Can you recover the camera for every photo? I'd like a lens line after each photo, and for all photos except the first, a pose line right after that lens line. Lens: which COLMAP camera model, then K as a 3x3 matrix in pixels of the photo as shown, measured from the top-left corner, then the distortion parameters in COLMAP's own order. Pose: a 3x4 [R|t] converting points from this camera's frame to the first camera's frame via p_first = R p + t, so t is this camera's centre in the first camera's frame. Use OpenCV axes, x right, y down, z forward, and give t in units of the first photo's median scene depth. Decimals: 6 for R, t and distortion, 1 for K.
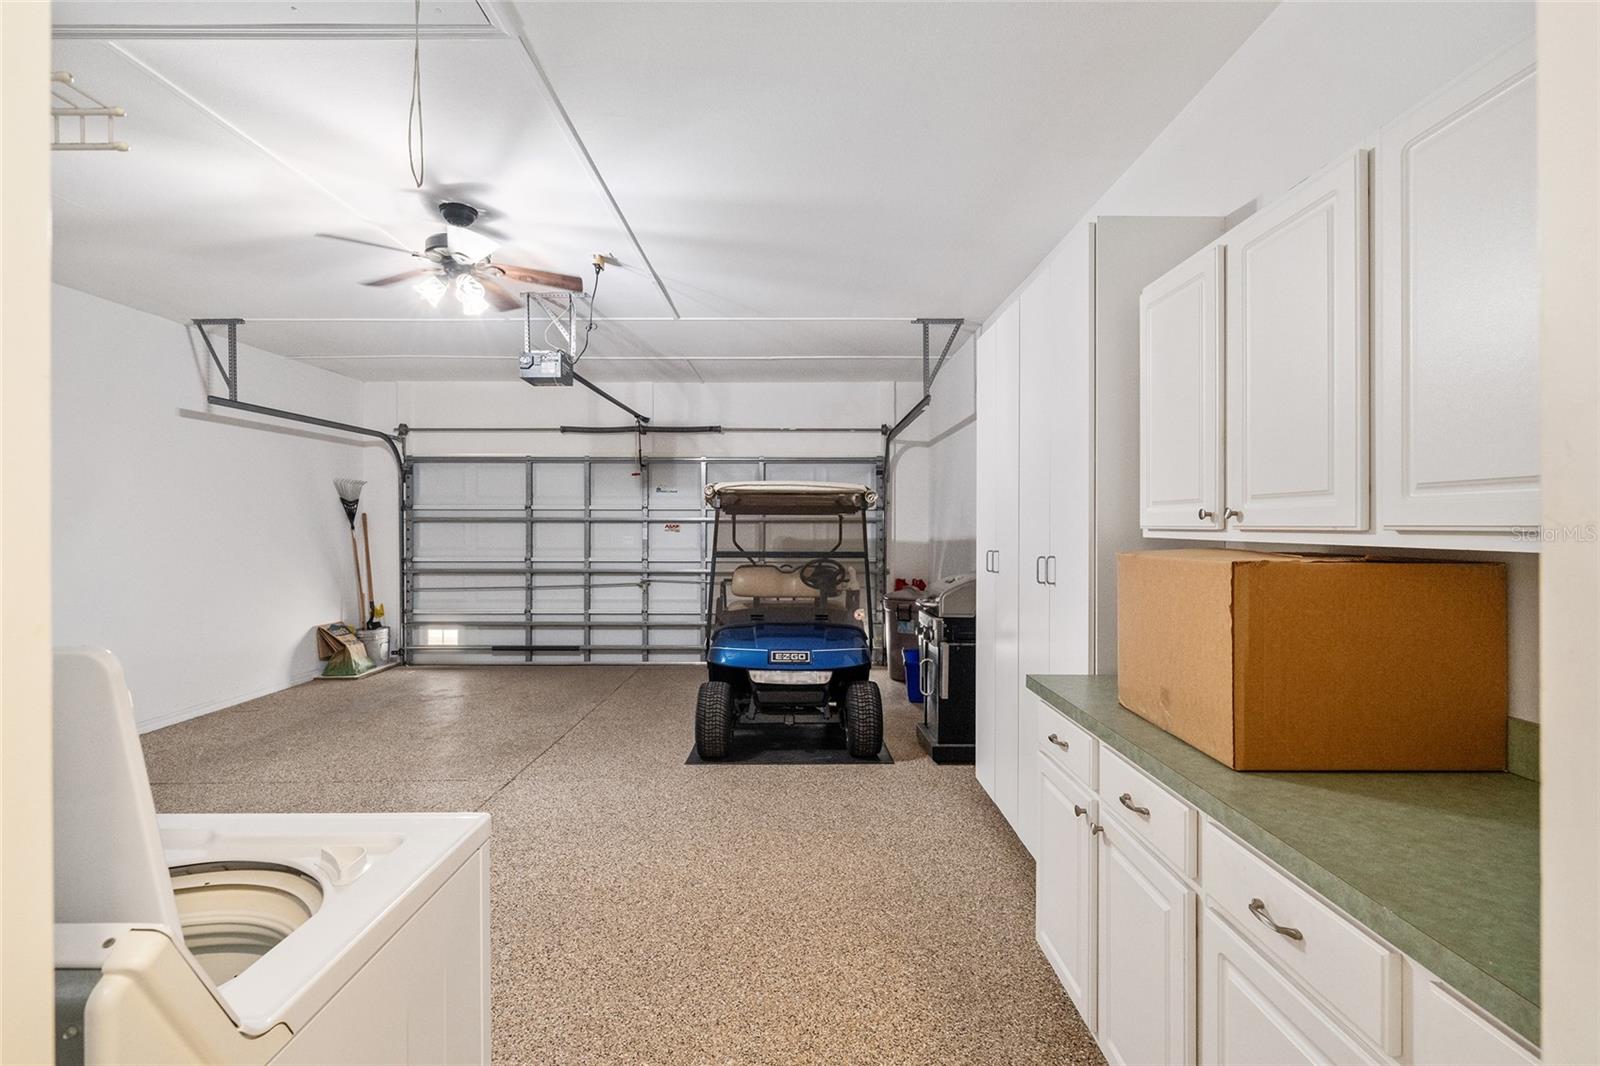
lens RADIAL K [[729.0, 0, 801.6], [0, 729.0, 526.1], [0, 0, 1]] dist [-0.000967, 0.000199]
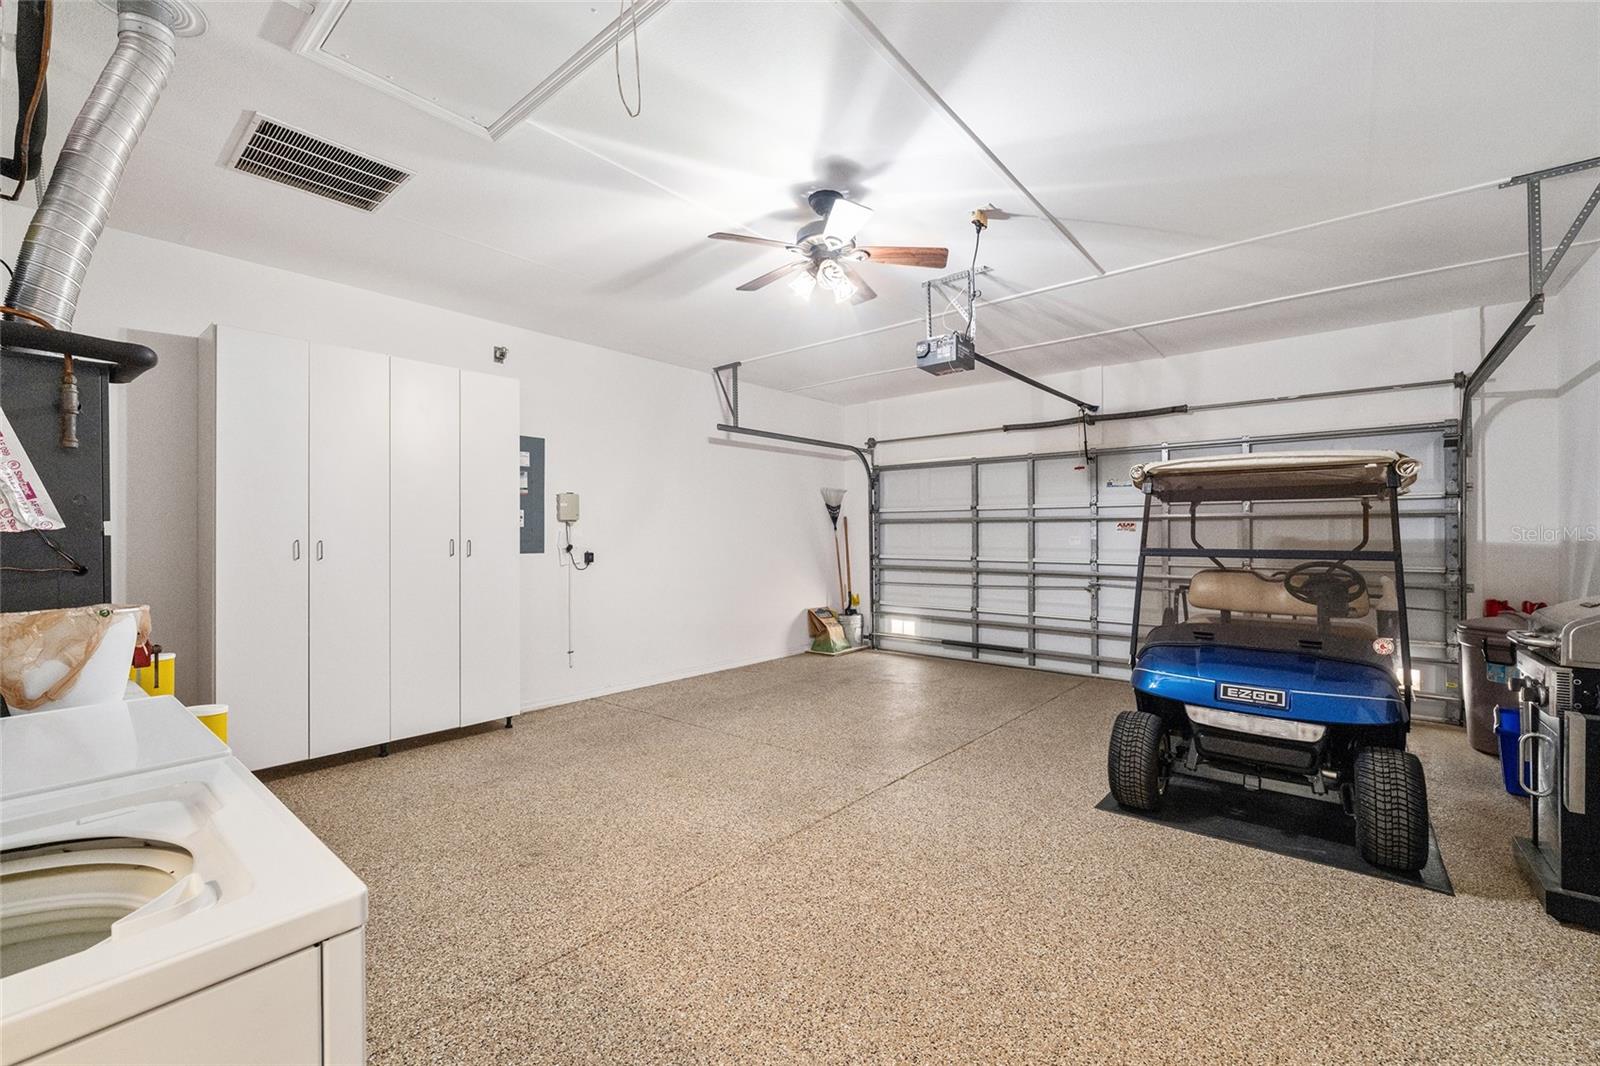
lens RADIAL K [[663.3, 0, 802.3], [0, 663.3, 529.5], [0, 0, 1]] dist [-0.001147, 0.000022]
pose [[0.765745, -0.006506, -0.643111, 0.047821], [0.000637, 0.999956, -0.009356, 0.016014], [0.643144, 0.006755, 0.765716, 0.154984]]
